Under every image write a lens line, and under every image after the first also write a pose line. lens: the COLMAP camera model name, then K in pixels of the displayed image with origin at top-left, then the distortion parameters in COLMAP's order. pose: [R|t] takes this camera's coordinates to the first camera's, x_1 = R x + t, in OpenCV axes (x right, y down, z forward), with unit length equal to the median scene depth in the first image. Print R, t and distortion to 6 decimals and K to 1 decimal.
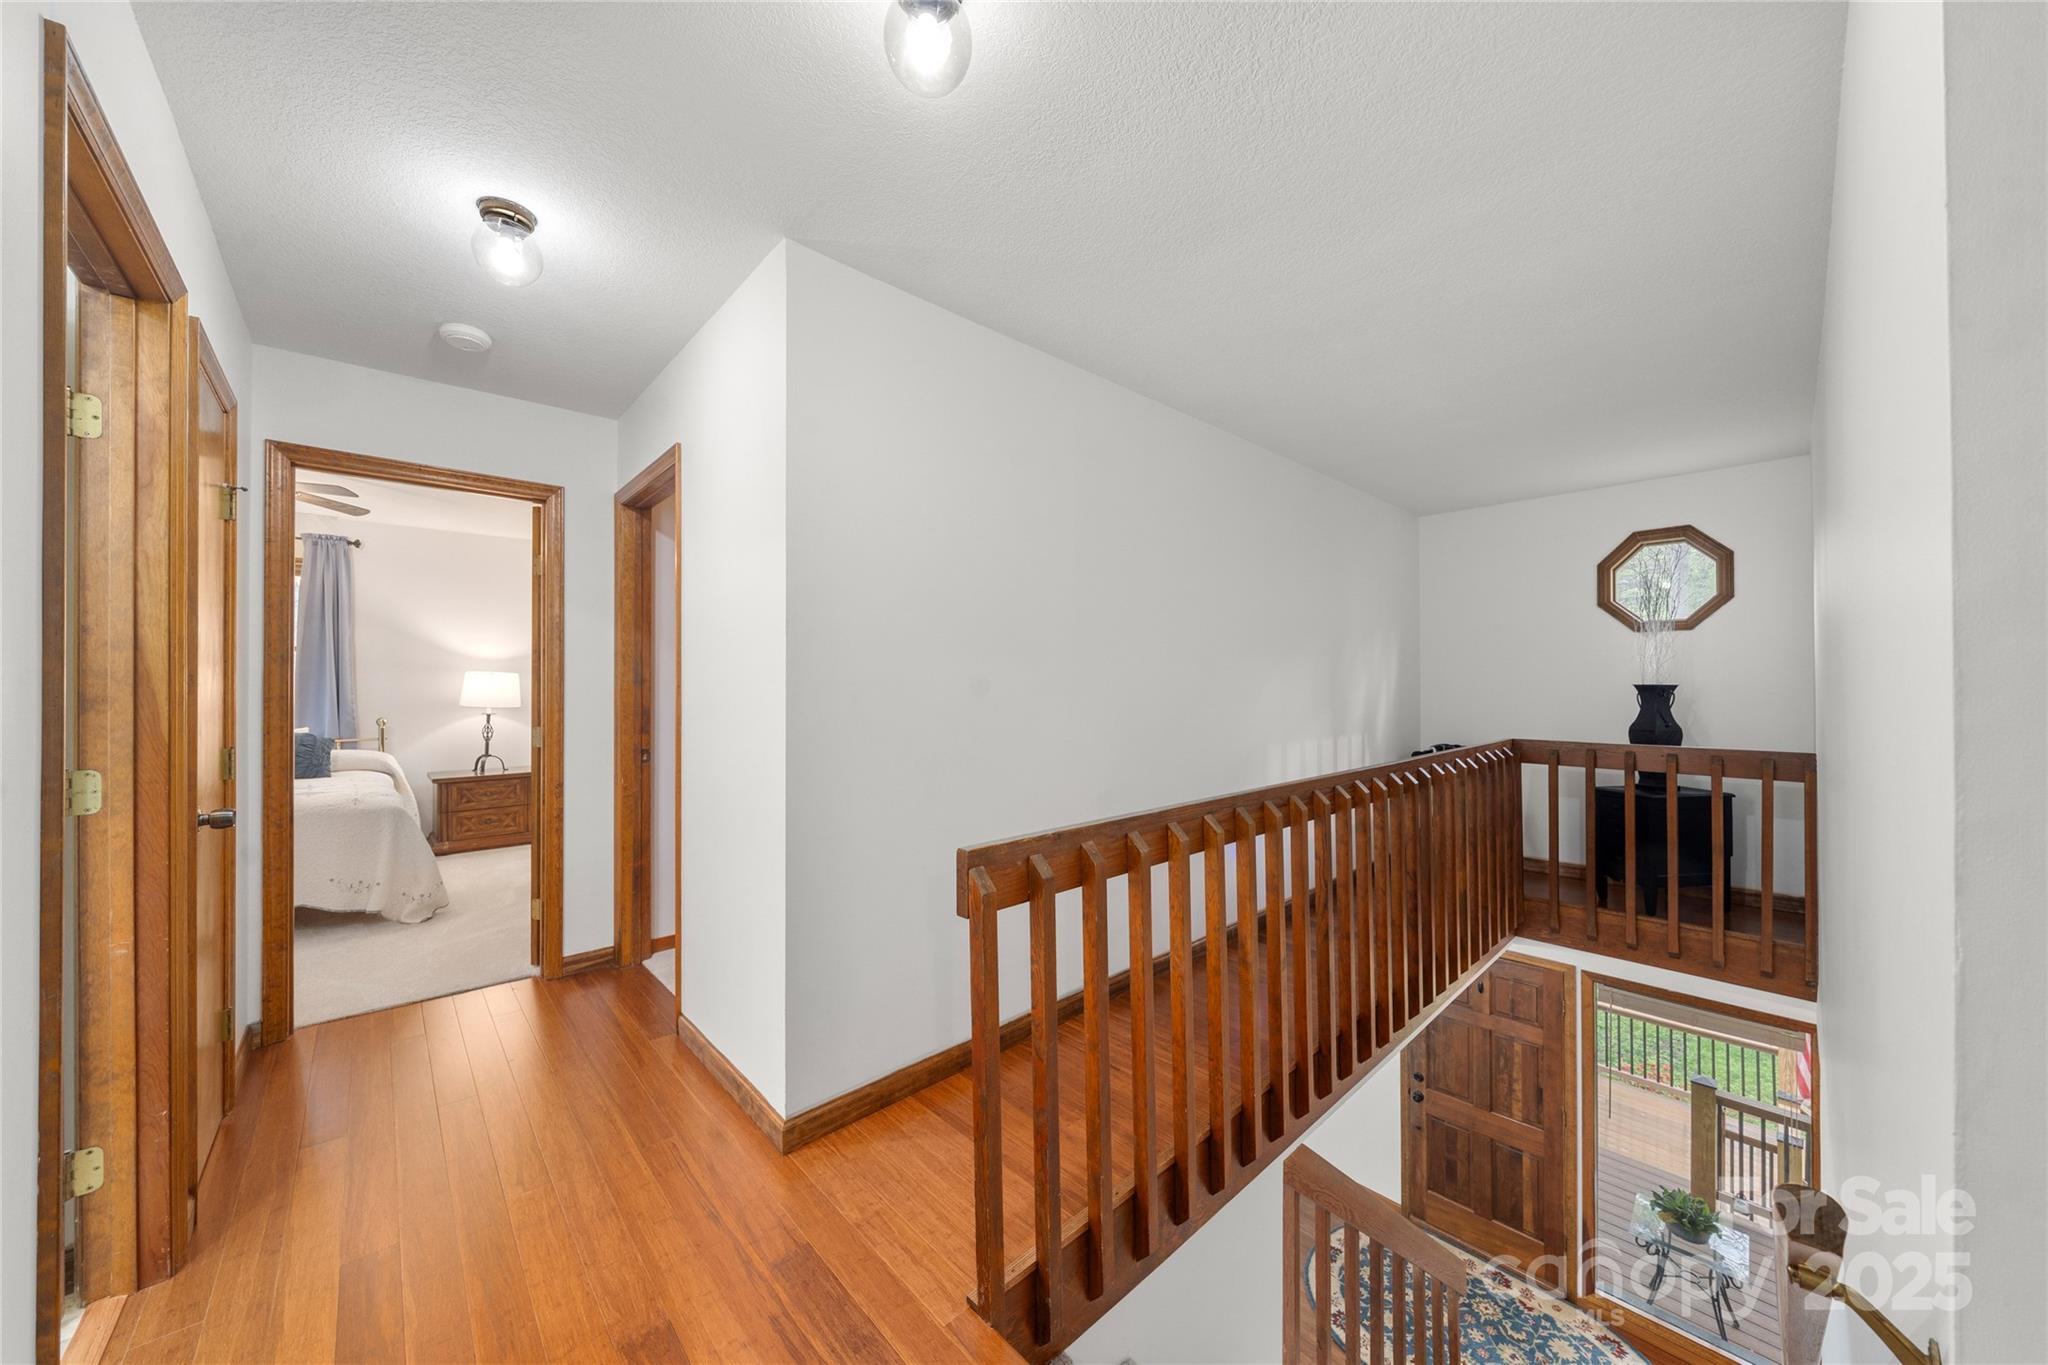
lens RADIAL K [[709.3, 0, 1030.4], [0, 709.3, 680.9], [0, 0, 1]] dist [-0.006684, 0.000099]
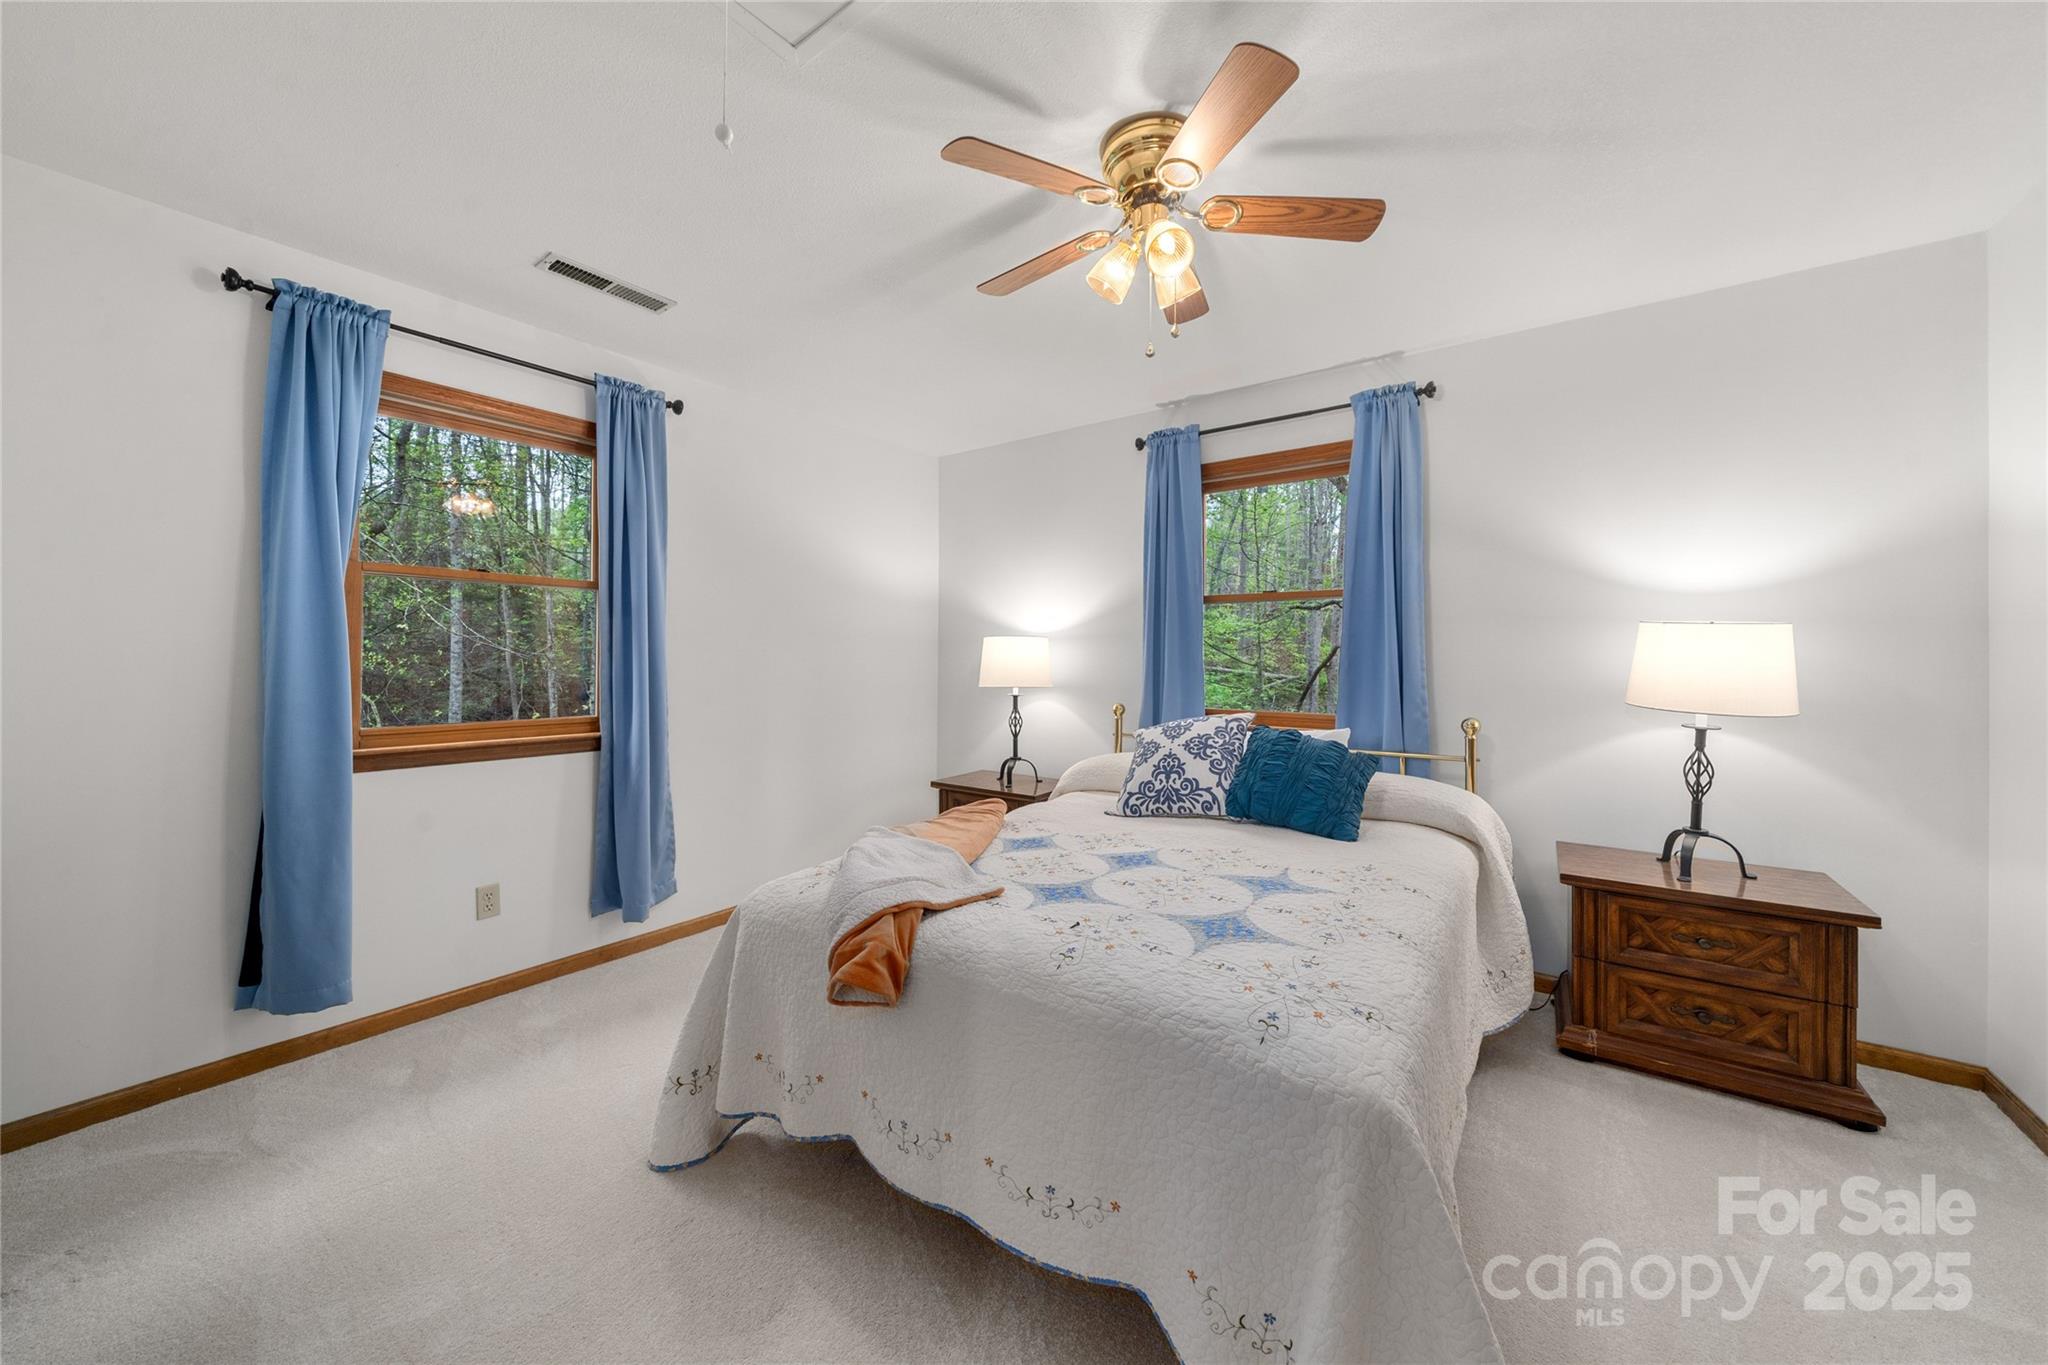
lens RADIAL K [[709.3, 0, 1031.6], [0, 709.3, 668.4], [0, 0, 1]] dist [-0.006684, 0.000099]
pose [[0.185265, 0.003532, -0.982682, -0.473772], [0.003027, 0.999987, 0.004165, 0.011649], [0.982684, -0.003746, 0.185252, 0.590124]]
